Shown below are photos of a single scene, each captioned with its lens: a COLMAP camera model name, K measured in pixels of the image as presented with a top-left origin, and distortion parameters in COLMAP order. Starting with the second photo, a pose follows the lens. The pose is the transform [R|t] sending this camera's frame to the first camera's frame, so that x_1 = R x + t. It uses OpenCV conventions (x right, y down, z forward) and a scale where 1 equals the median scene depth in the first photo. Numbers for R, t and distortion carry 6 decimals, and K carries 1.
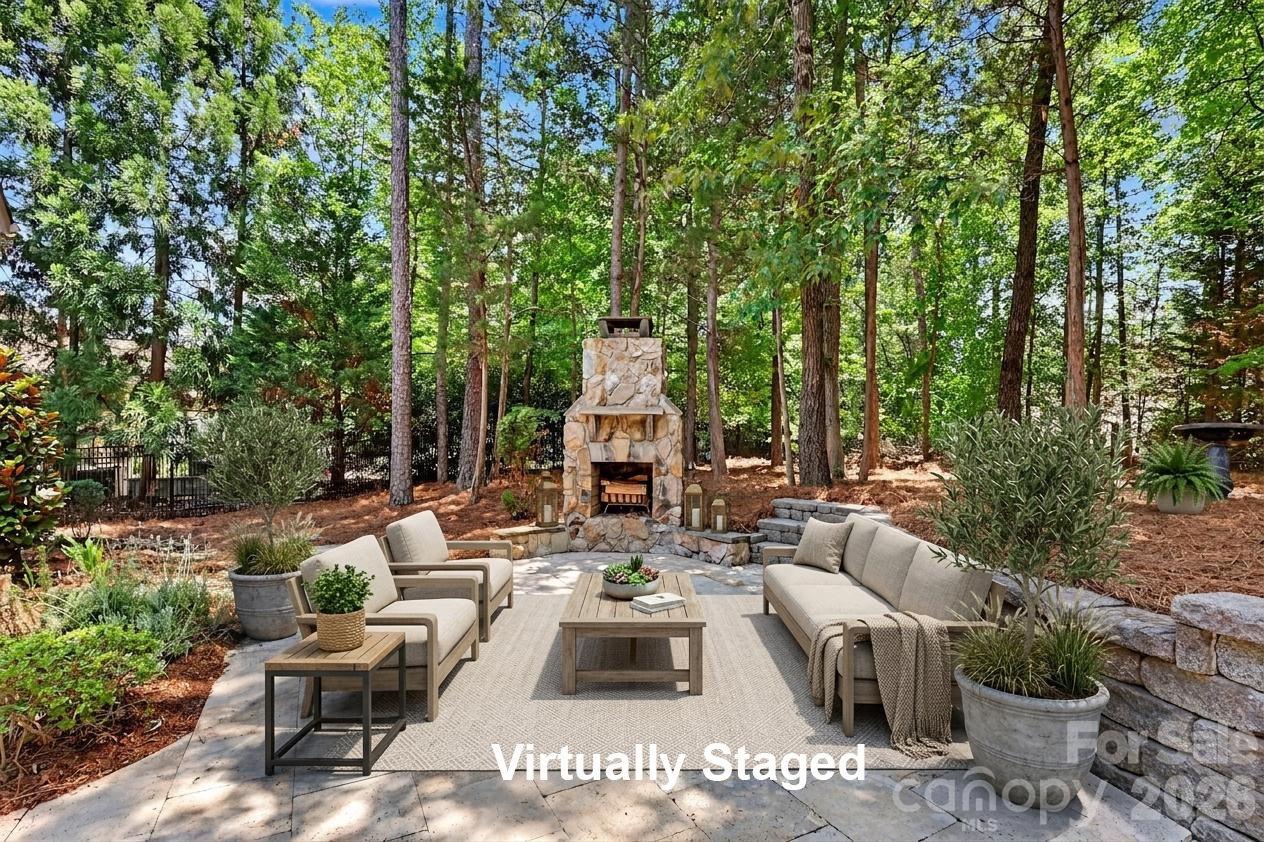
lens RADIAL K [[579.8, 0, 632.0], [0, 579.8, 421.0], [0, 0, 1]] dist [0.001542, 0.000056]
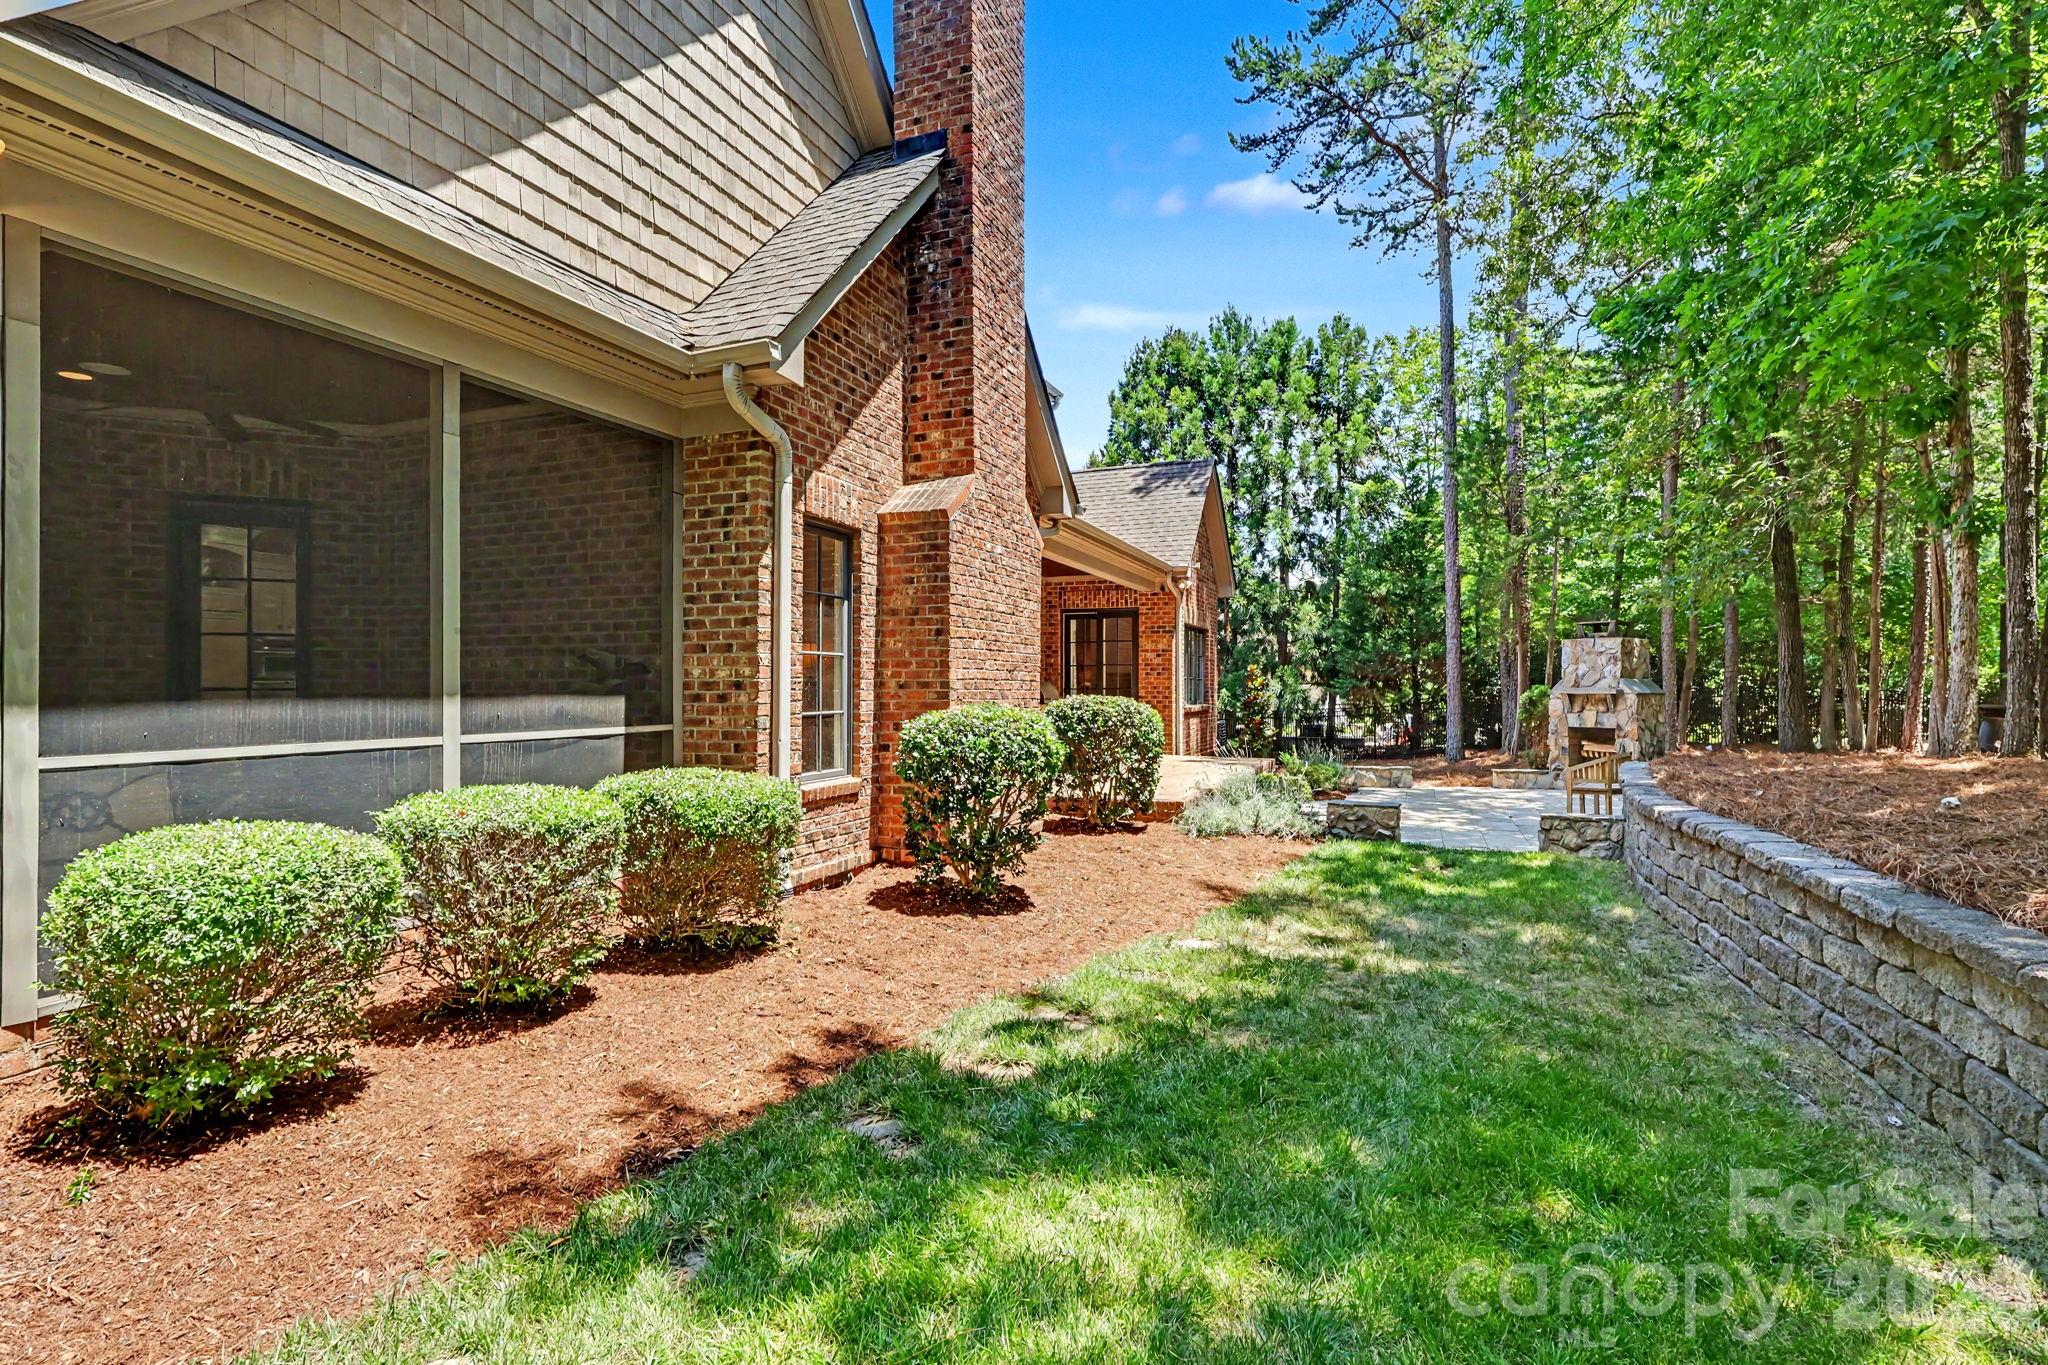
lens RADIAL K [[957.2, 0, 1027.3], [0, 957.2, 690.1], [0, 0, 1]] dist [-0.000201, 0.001551]
pose [[0.631630, 0.001037, -0.775269, 0.504959], [0.007858, 0.999939, 0.007740, -0.026204], [0.775230, -0.010981, 0.631584, -0.831736]]
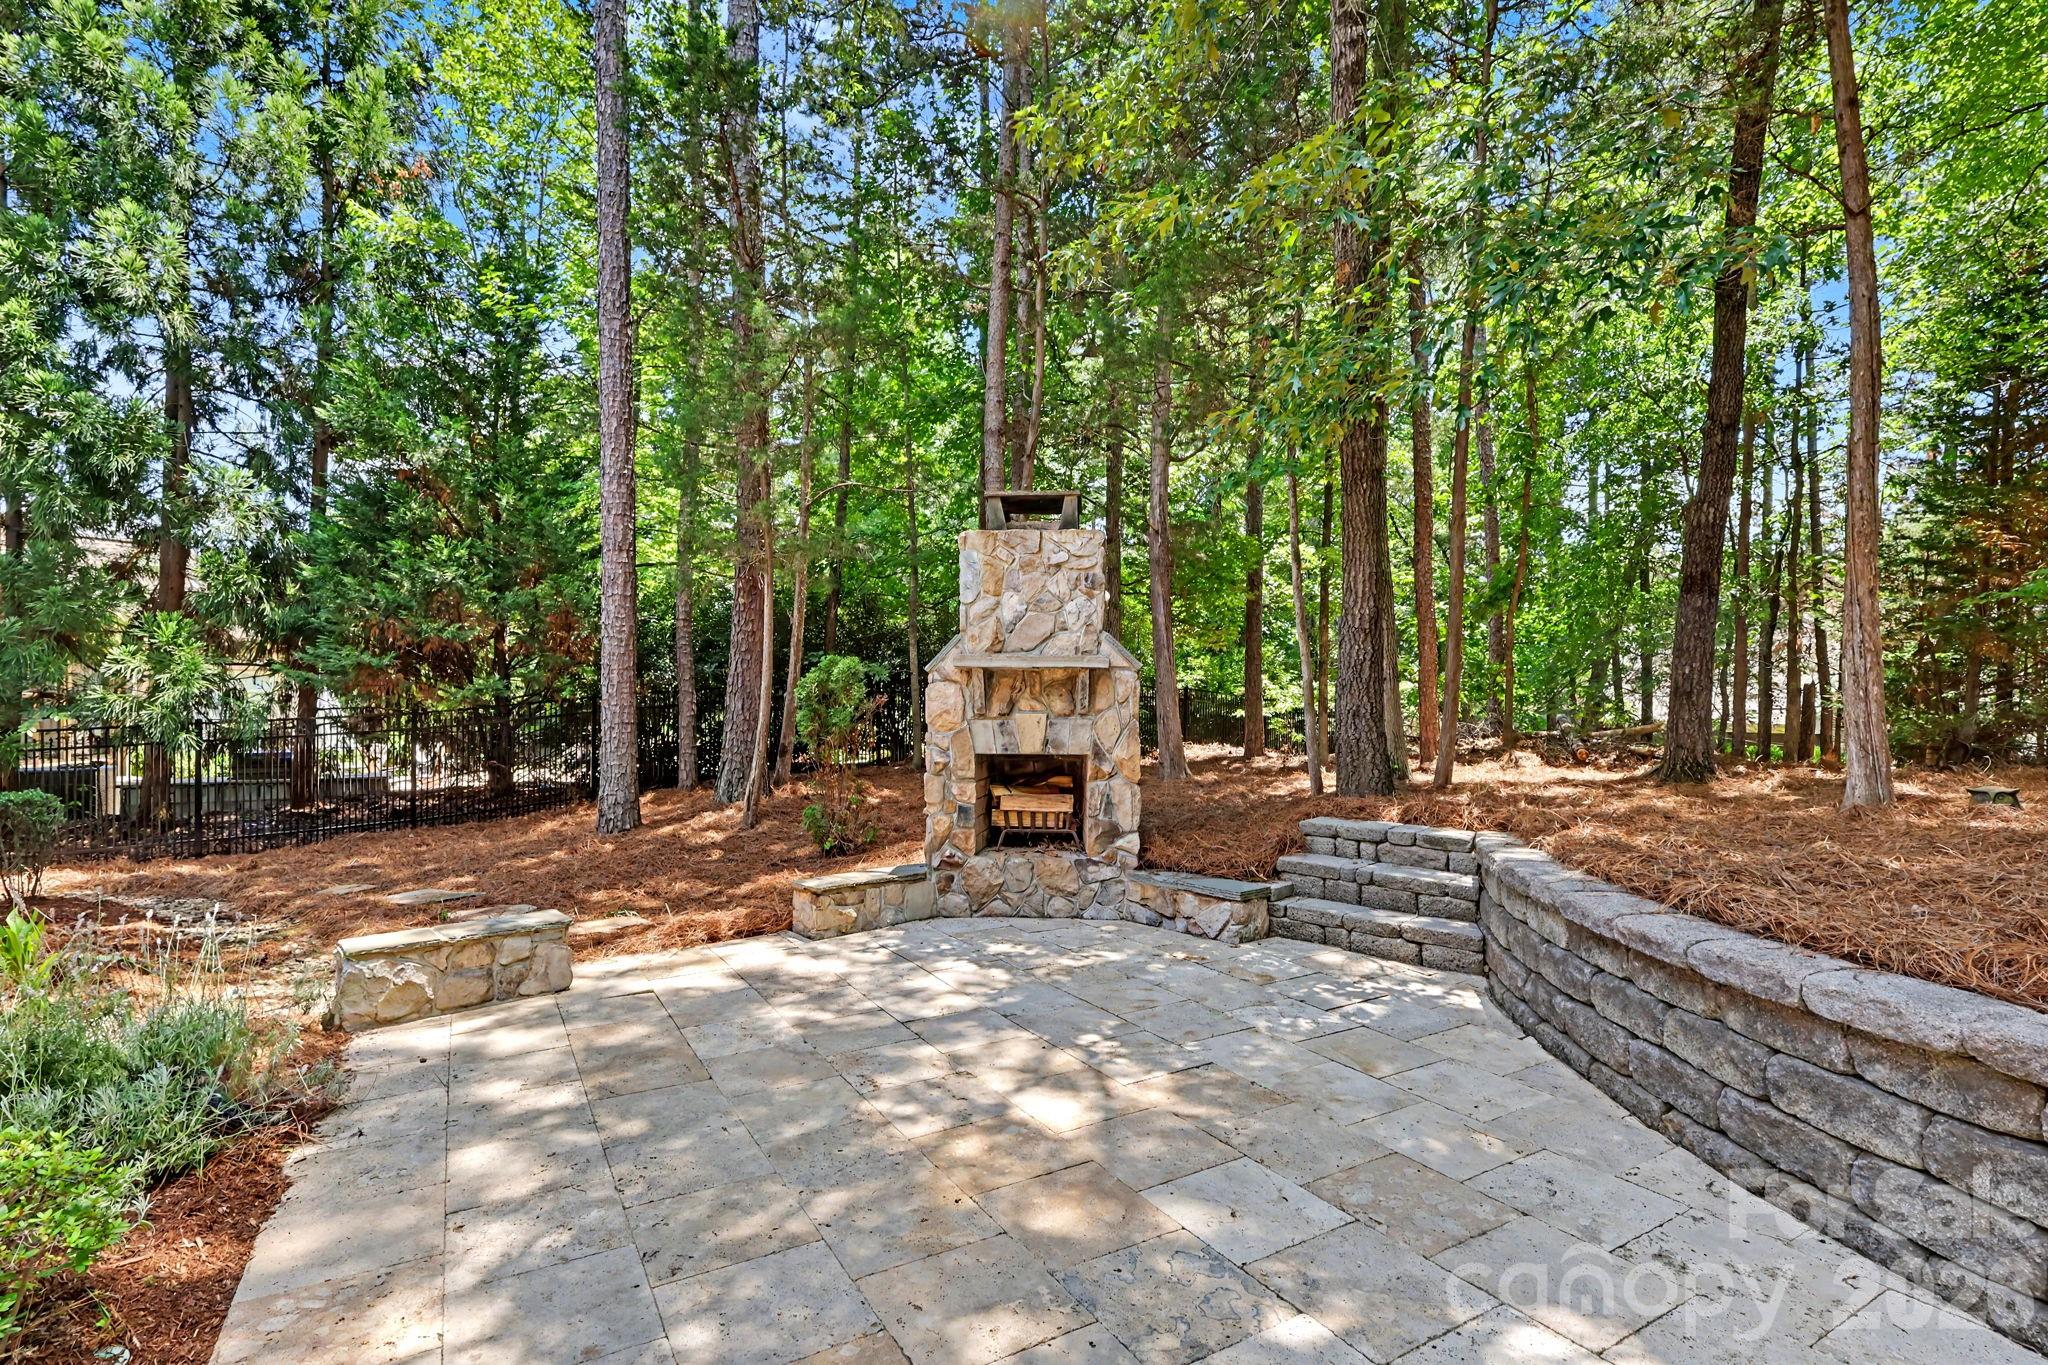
lens RADIAL K [[957.2, 0, 1027.3], [0, 957.2, 690.1], [0, 0, 1]] dist [-0.000201, 0.001551]
pose [[0.999299, -0.001898, 0.037390, -0.030808], [0.001582, 0.999963, 0.008488, 0.001210], [-0.037405, -0.008423, 0.999265, 0.050304]]
